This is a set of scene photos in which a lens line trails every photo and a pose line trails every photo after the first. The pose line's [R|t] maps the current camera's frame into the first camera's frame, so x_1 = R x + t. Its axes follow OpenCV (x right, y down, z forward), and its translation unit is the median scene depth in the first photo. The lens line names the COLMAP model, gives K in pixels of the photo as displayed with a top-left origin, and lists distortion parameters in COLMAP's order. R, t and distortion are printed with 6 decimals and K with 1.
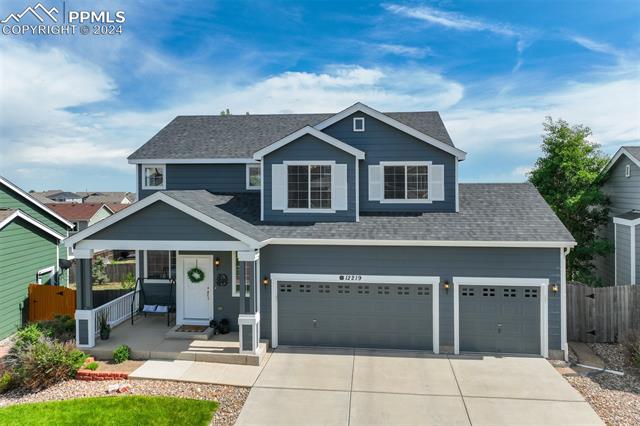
lens RADIAL K [[495.4, 0, 353.6], [0, 495.4, 190.1], [0, 0, 1]] dist [0.010182, 0.009629]
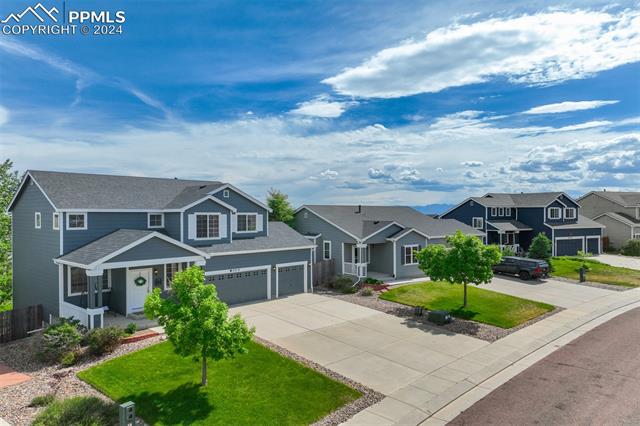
lens RADIAL K [[495.4, 0, 314.2], [0, 495.4, 211.3], [0, 0, 1]] dist [0.010182, 0.009629]
pose [[0.622542, -0.001216, 0.782585, -1.314427], [0.005550, 0.999981, -0.002861, -0.055468], [-0.782566, 0.006124, 0.622537, -0.501450]]
